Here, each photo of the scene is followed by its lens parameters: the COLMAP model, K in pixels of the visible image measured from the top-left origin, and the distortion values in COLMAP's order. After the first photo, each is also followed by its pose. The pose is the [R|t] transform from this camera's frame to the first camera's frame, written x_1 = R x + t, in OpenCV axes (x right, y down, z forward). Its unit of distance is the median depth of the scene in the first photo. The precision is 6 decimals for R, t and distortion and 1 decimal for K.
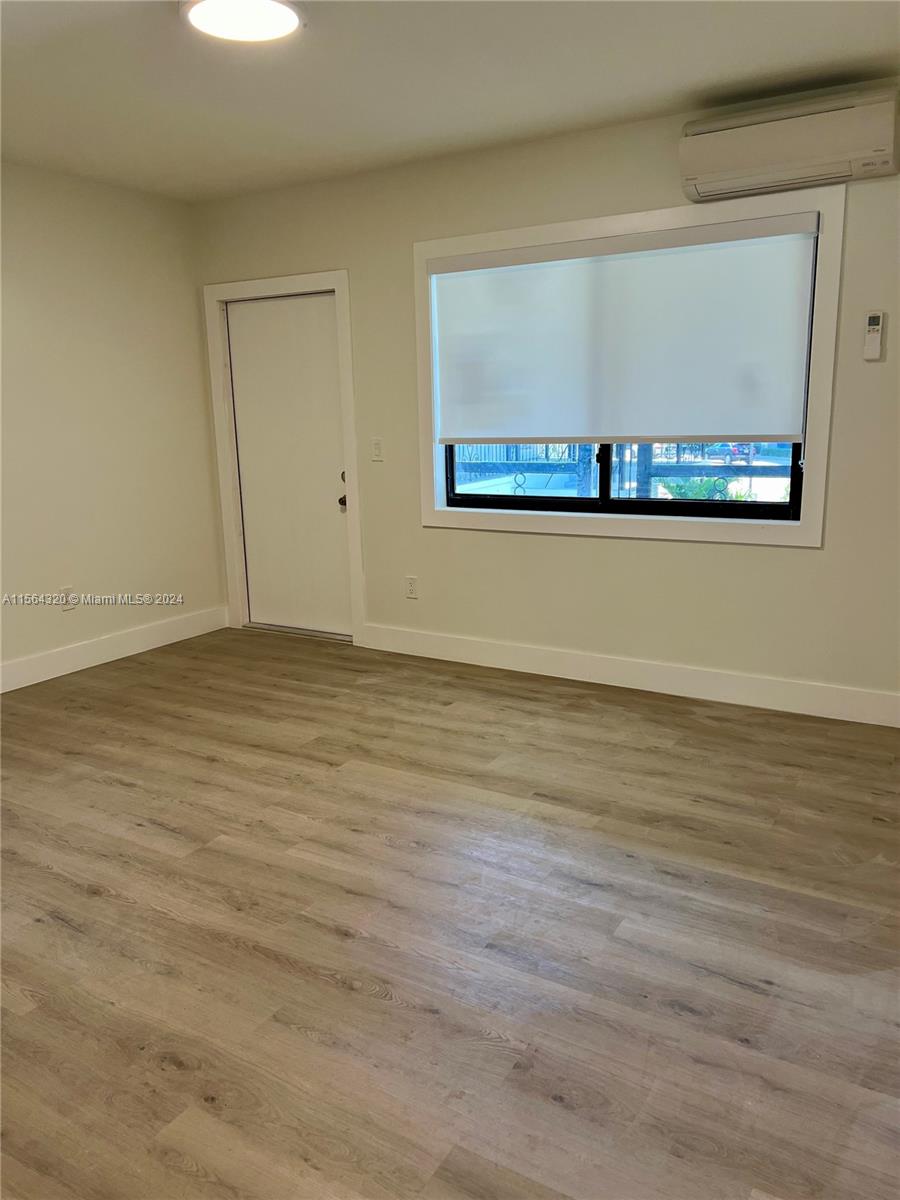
lens RADIAL K [[904.6, 0, 452.5], [0, 904.6, 601.9], [0, 0, 1]] dist [0.007076, 0.000341]
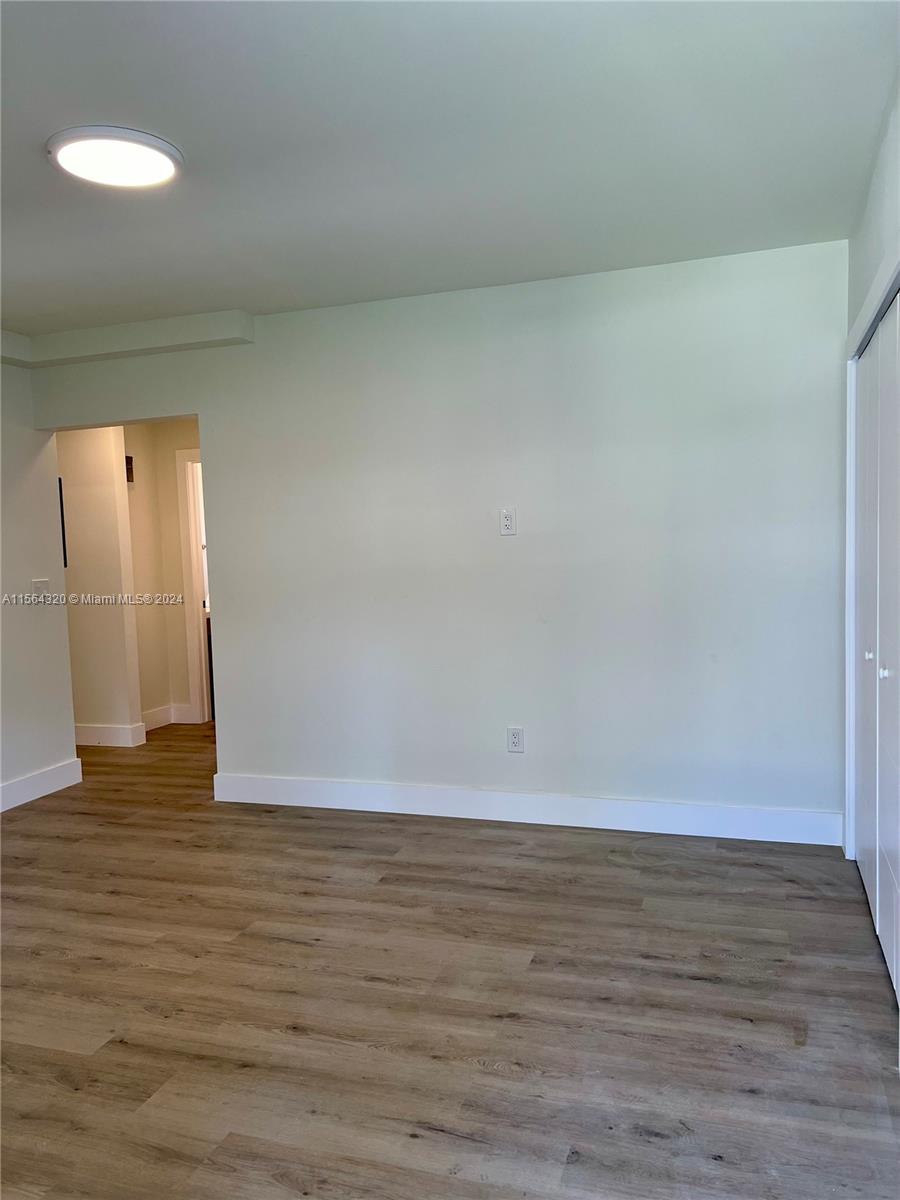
lens RADIAL K [[904.6, 0, 451.5], [0, 904.6, 604.3], [0, 0, 1]] dist [0.007076, 0.000341]
pose [[-0.975128, 0.071128, -0.209920, -0.302824], [0.007822, 0.957563, 0.288119, -0.415229], [0.221505, 0.279311, -0.934302, 1.881659]]
